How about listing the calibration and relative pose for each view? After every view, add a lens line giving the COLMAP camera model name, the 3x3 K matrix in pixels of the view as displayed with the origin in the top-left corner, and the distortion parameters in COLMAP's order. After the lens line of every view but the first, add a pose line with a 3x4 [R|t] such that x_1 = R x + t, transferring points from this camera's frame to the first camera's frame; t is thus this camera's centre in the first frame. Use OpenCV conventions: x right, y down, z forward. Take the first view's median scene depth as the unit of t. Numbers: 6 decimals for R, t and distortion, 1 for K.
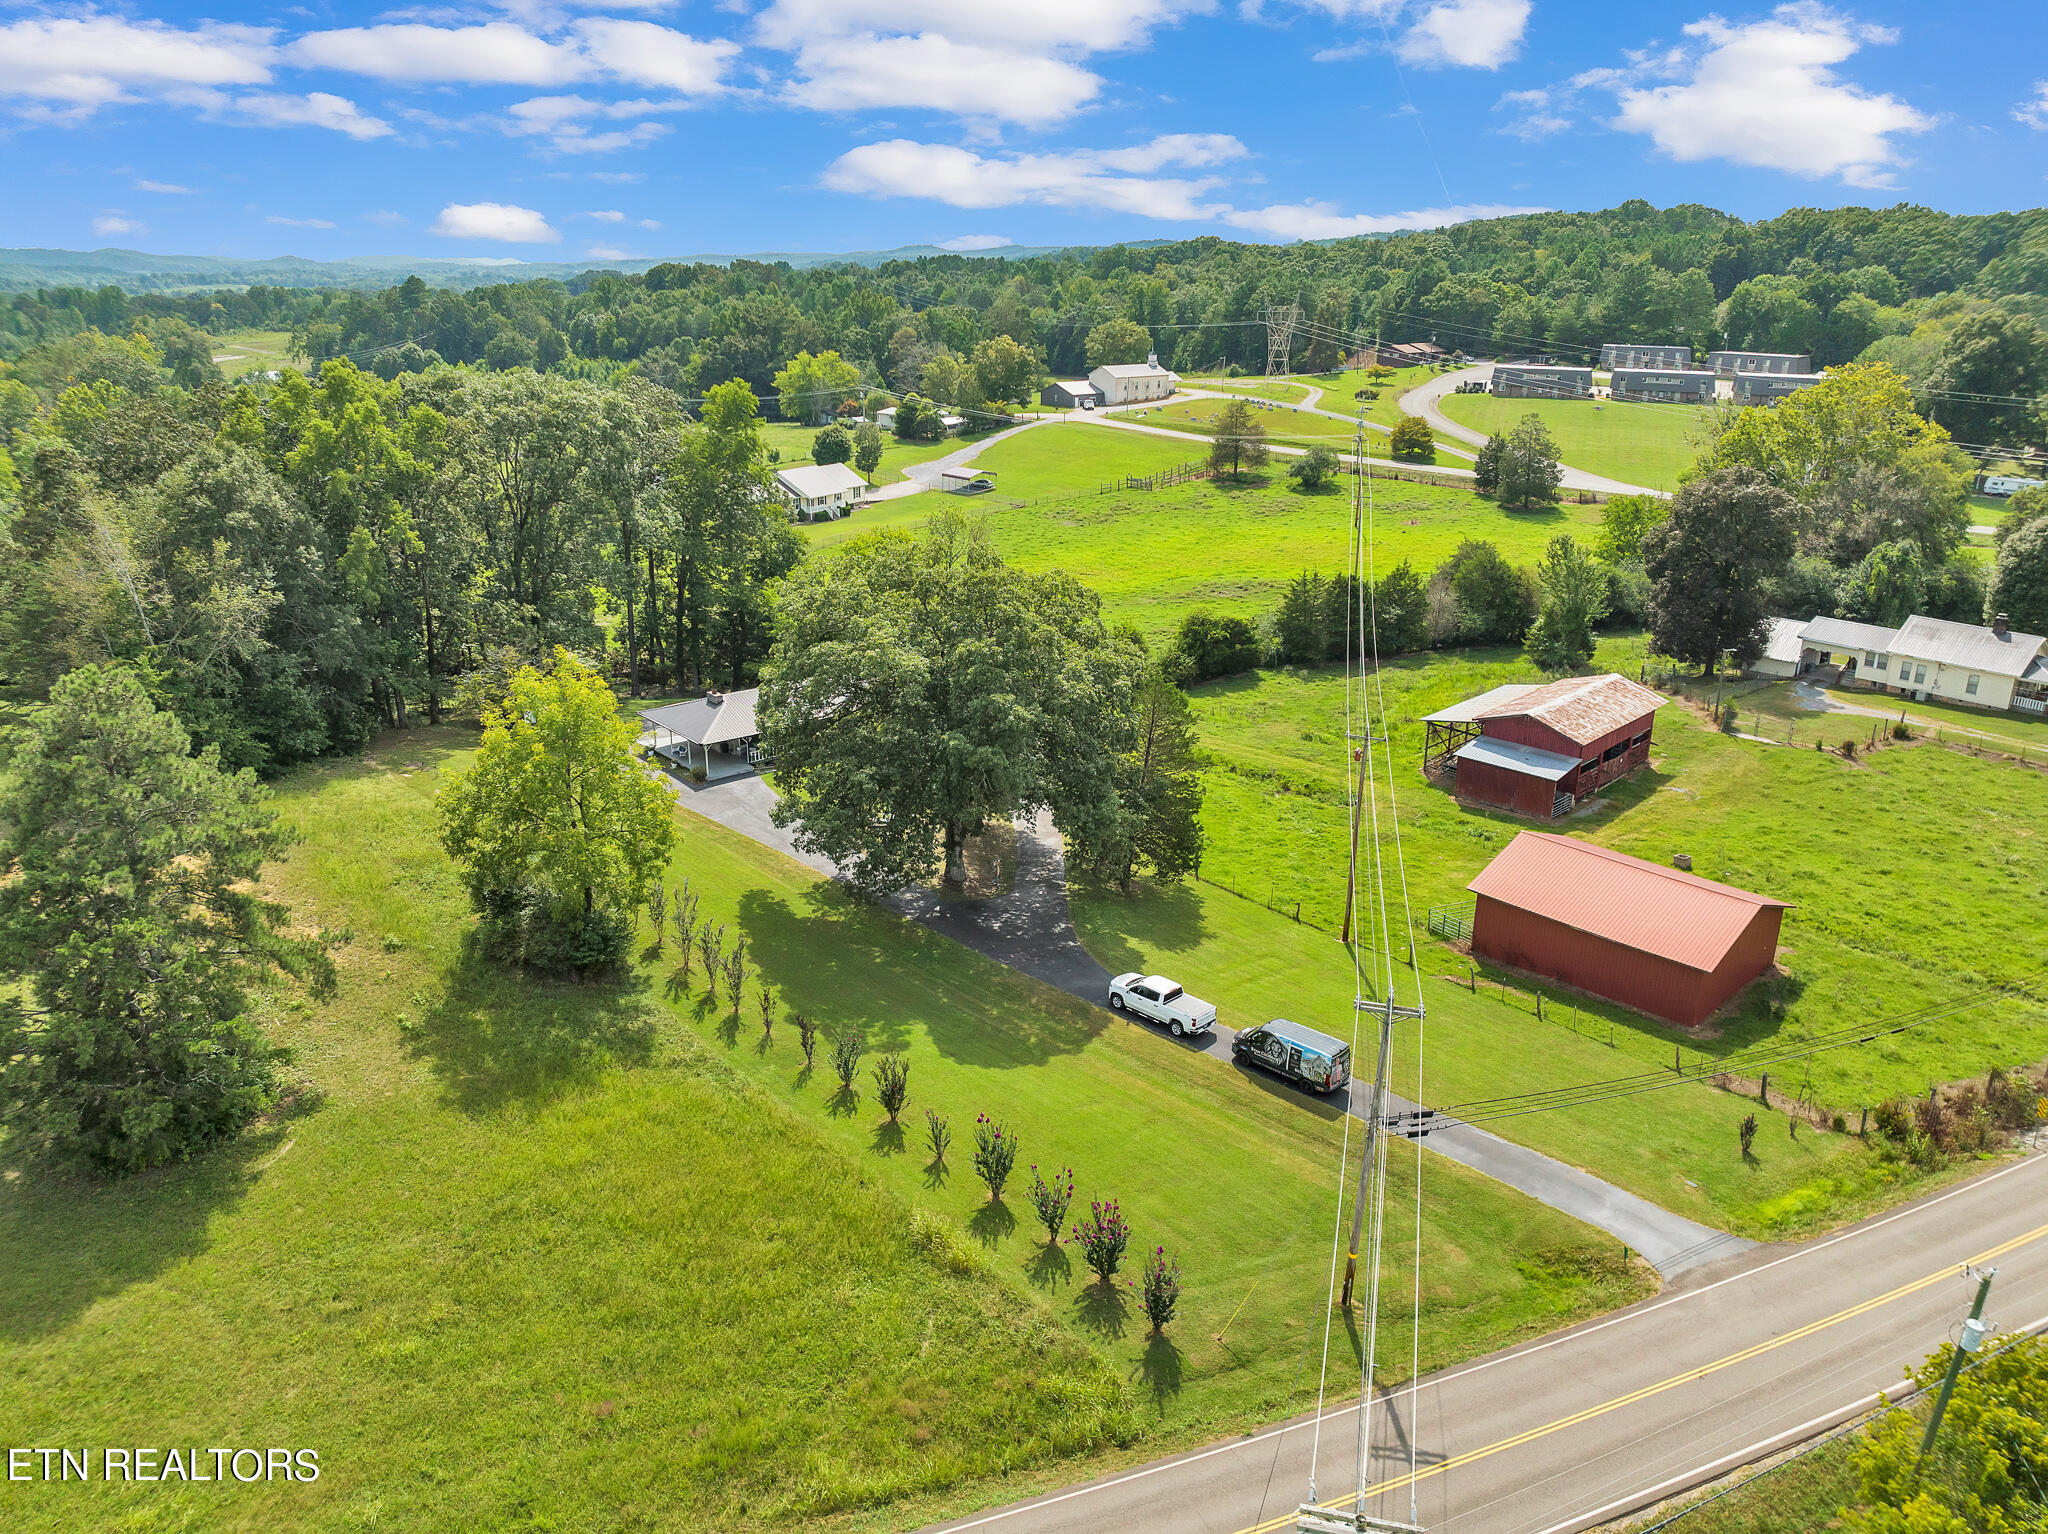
lens RADIAL K [[1420.2, 0, 1017.3], [0, 1420.2, 768.1], [0, 0, 1]] dist [-0.028870, -0.007943]
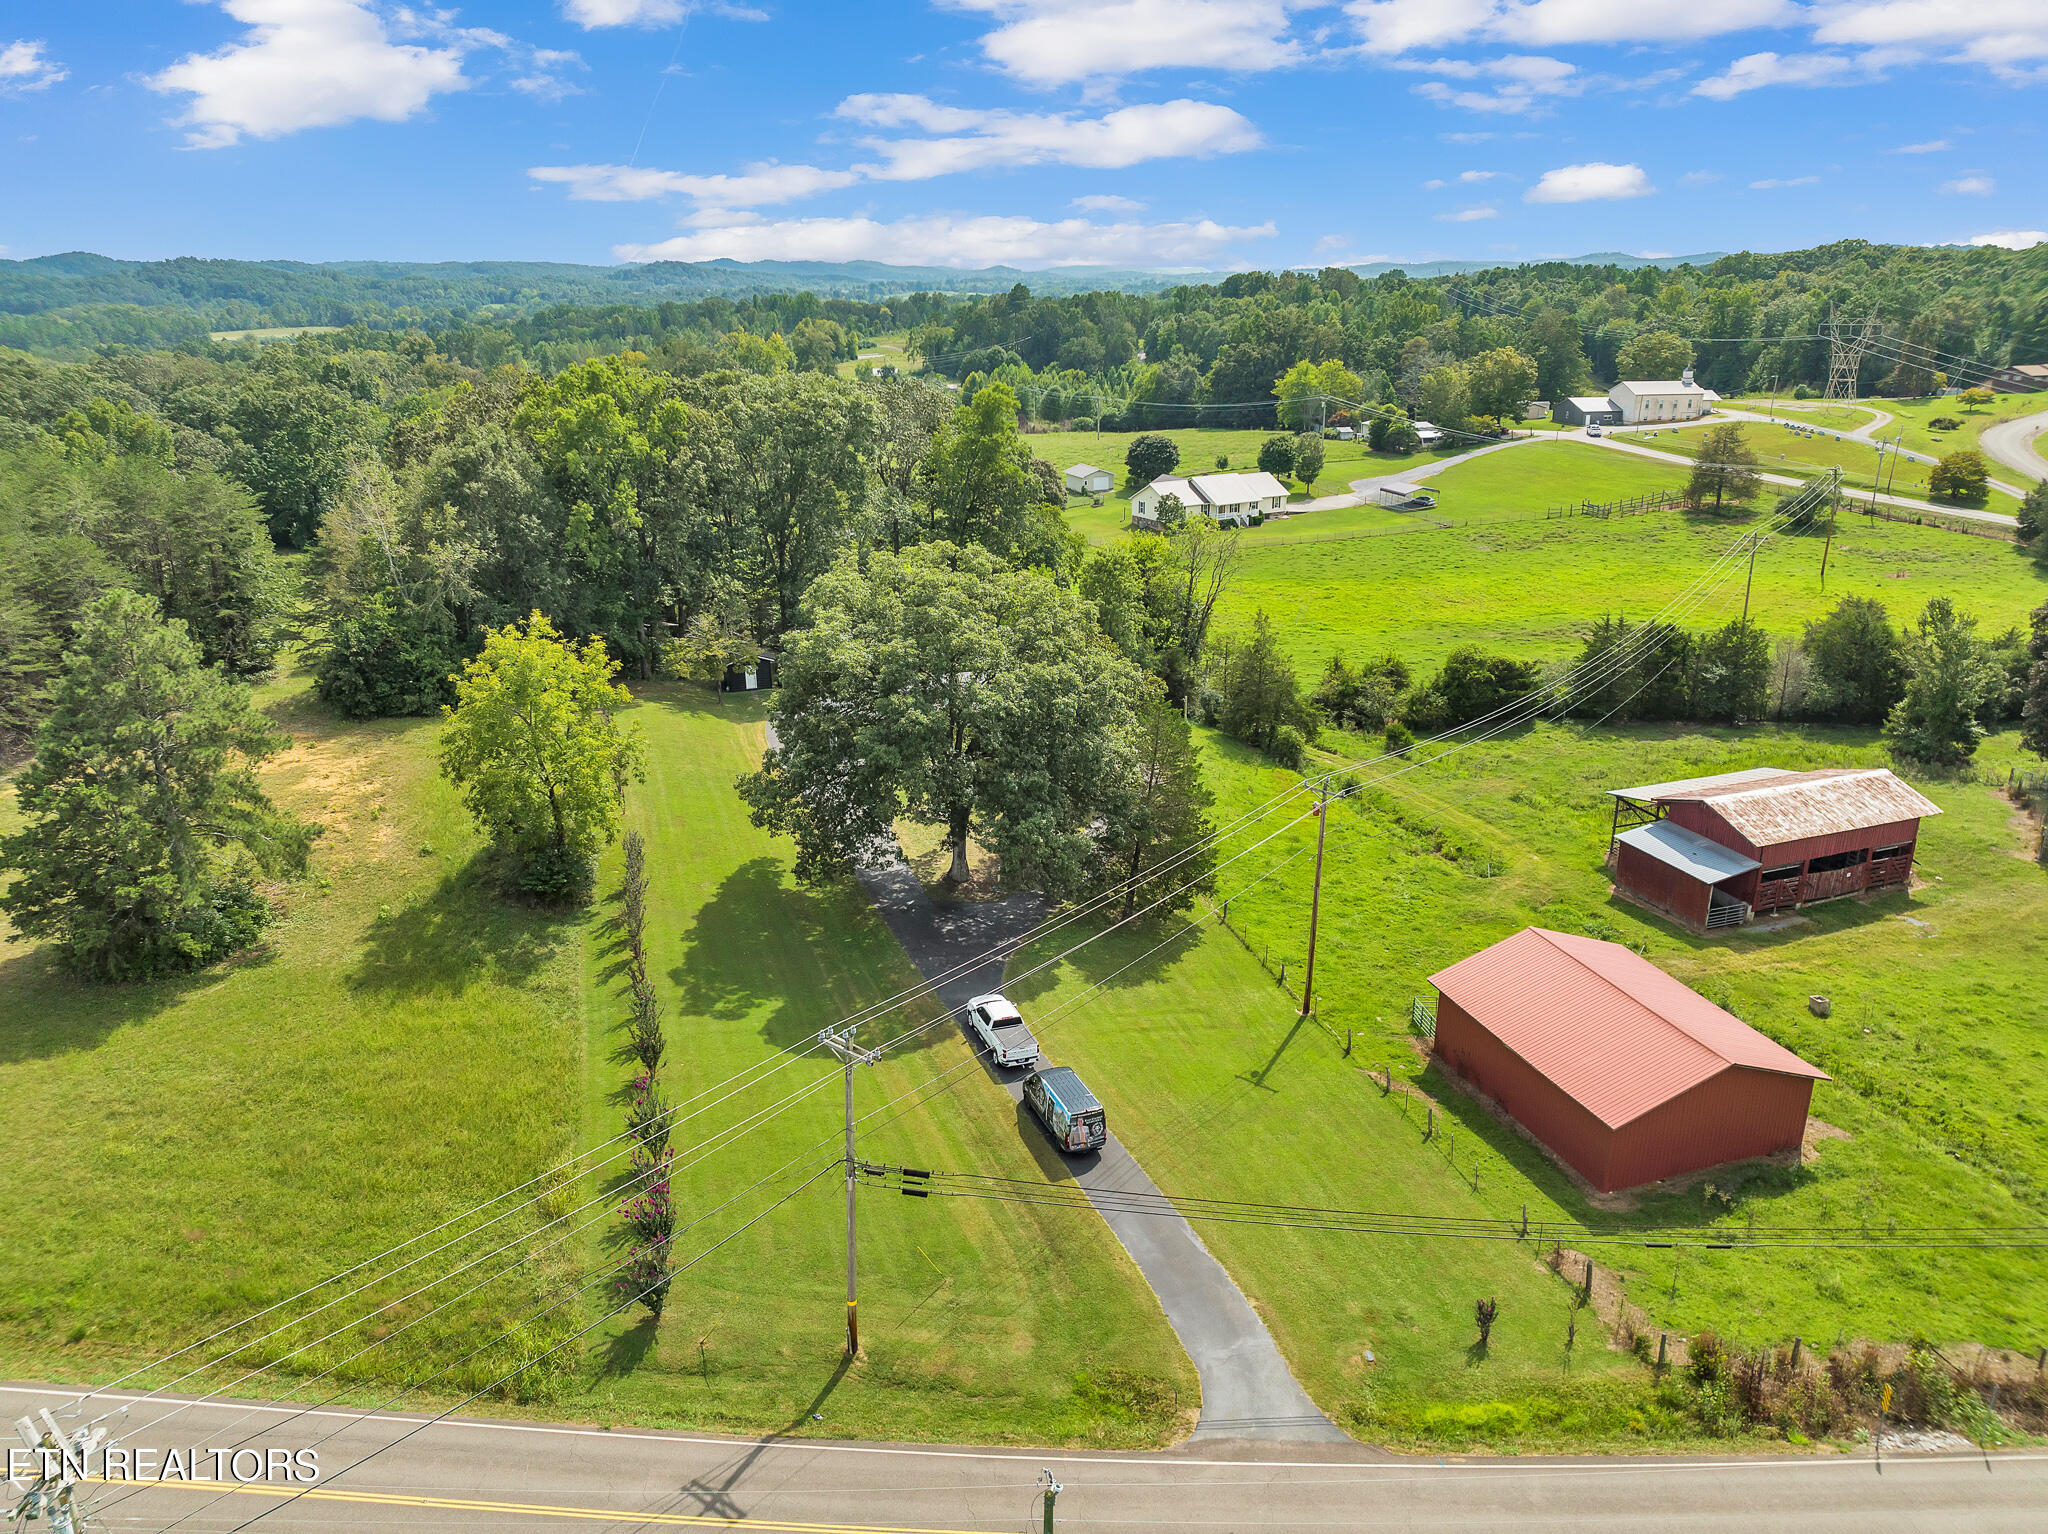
lens RADIAL K [[1420.2, 0, 1042.6], [0, 1420.2, 765.7], [0, 0, 1]] dist [-0.028870, -0.007943]
pose [[0.907488, 0.127284, -0.400331, 0.154560], [-0.130011, 0.991301, 0.020467, -0.011487], [0.399453, 0.033474, 0.916142, 0.036392]]
